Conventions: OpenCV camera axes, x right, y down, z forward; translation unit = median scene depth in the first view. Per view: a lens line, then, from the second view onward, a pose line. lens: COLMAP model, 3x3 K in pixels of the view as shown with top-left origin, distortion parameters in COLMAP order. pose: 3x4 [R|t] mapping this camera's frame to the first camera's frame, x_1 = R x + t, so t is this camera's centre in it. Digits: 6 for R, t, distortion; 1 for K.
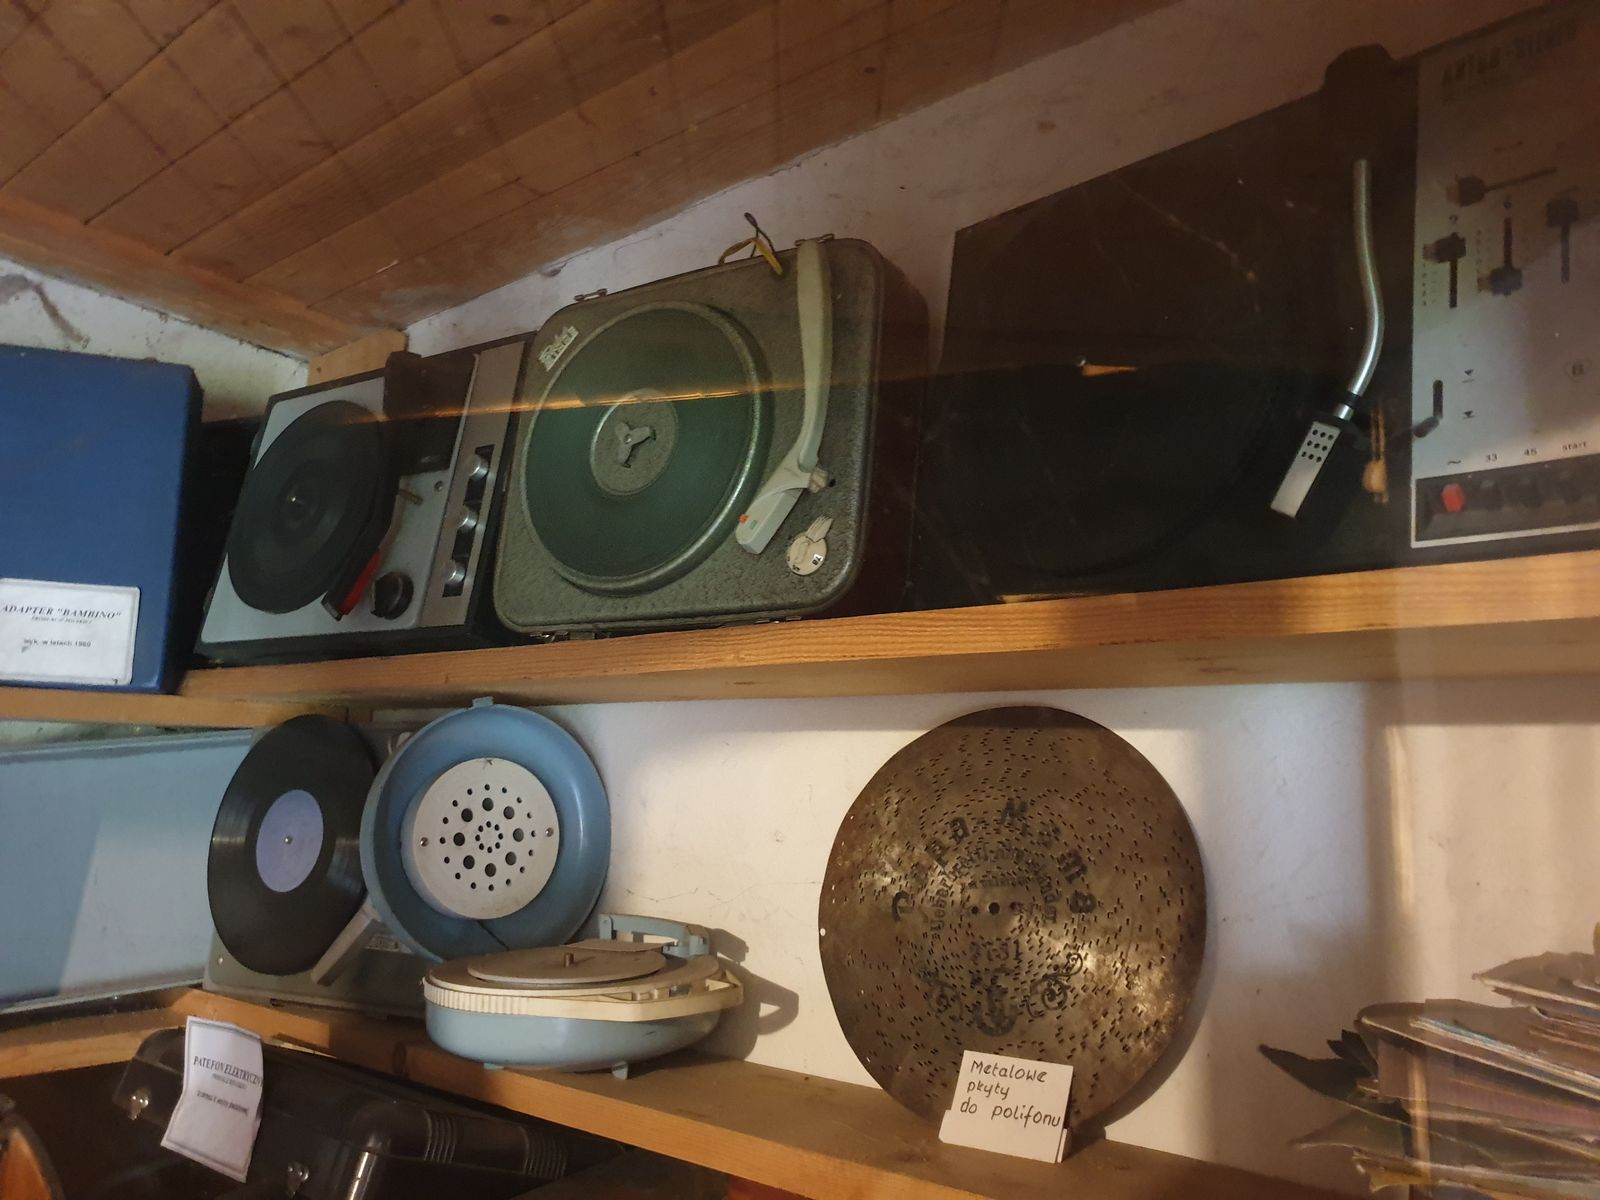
lens RADIAL K [[1219.4, 0, 828.5], [0, 1219.4, 596.8], [0, 0, 1]] dist [0.000756, -0.004651]
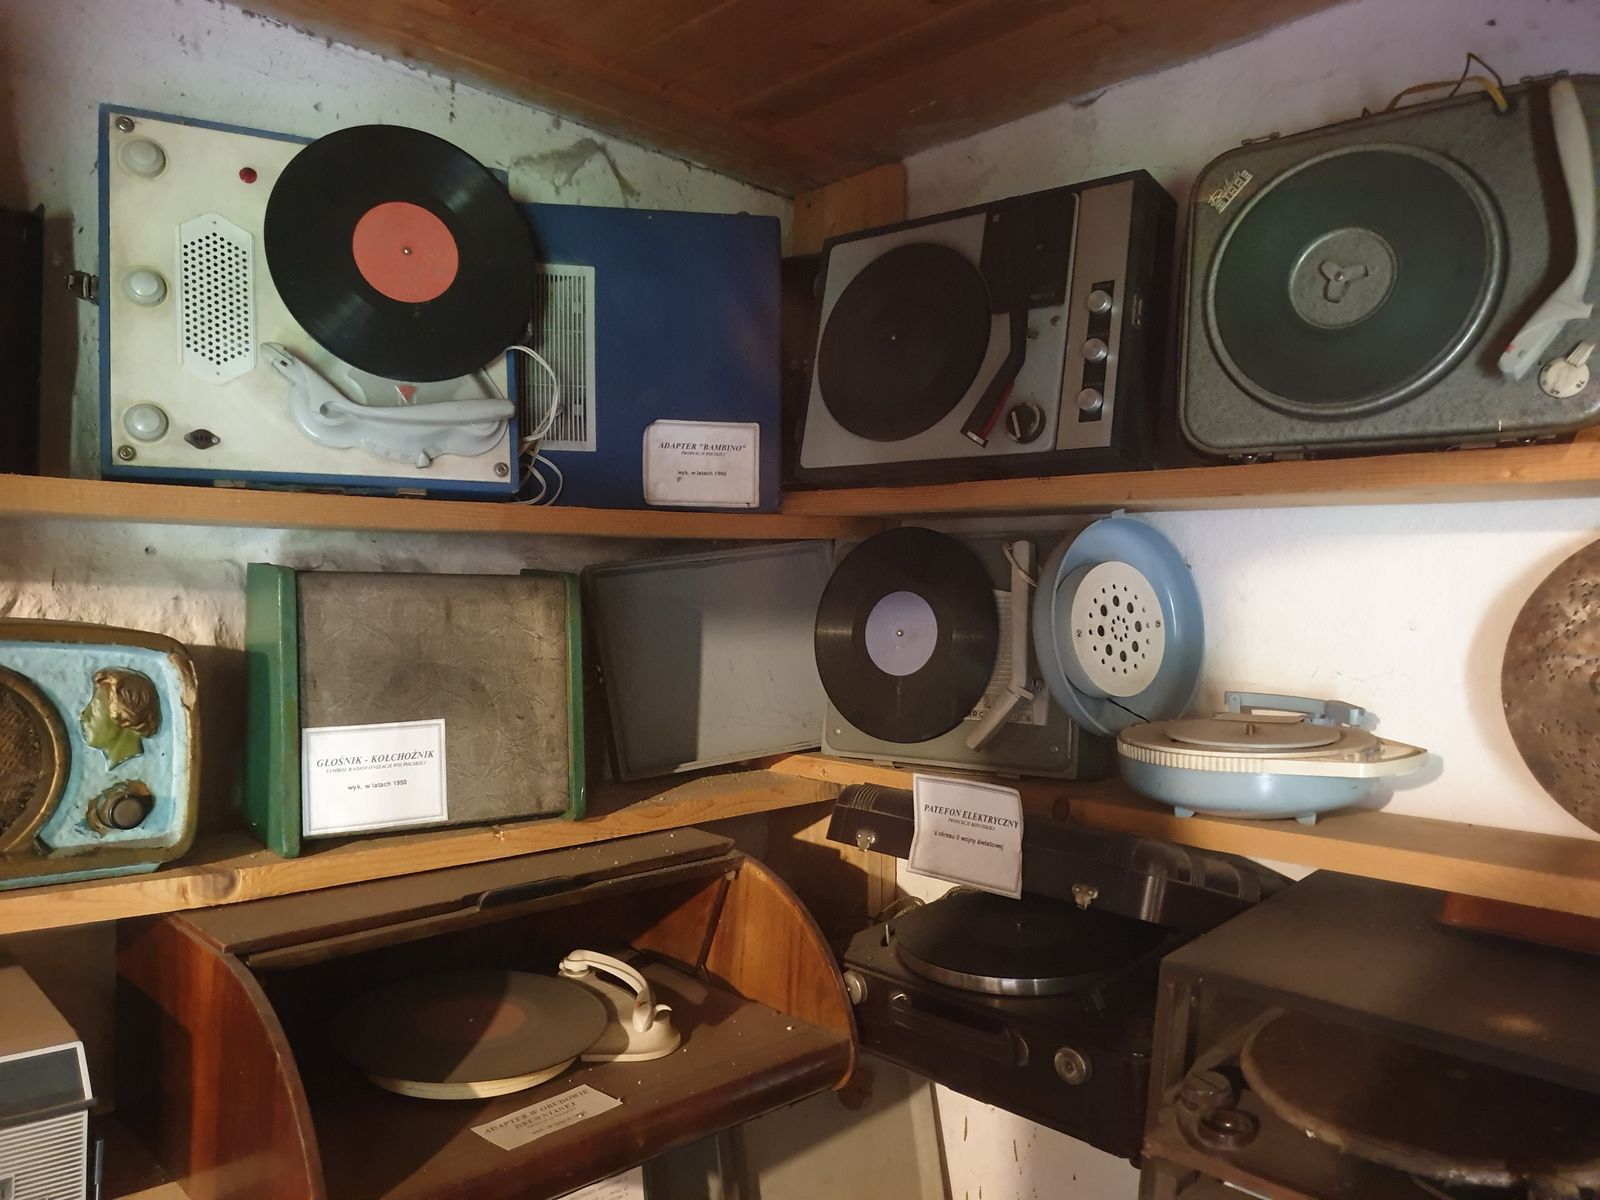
lens RADIAL K [[1223.0, 0, 777.1], [0, 1223.0, 599.8], [0, 0, 1]] dist [0.006259, -0.009565]
pose [[0.989073, -0.021281, -0.145881, -0.435381], [0.047010, 0.983397, 0.175270, -0.050297], [0.139729, -0.180213, 0.973653, -0.178232]]
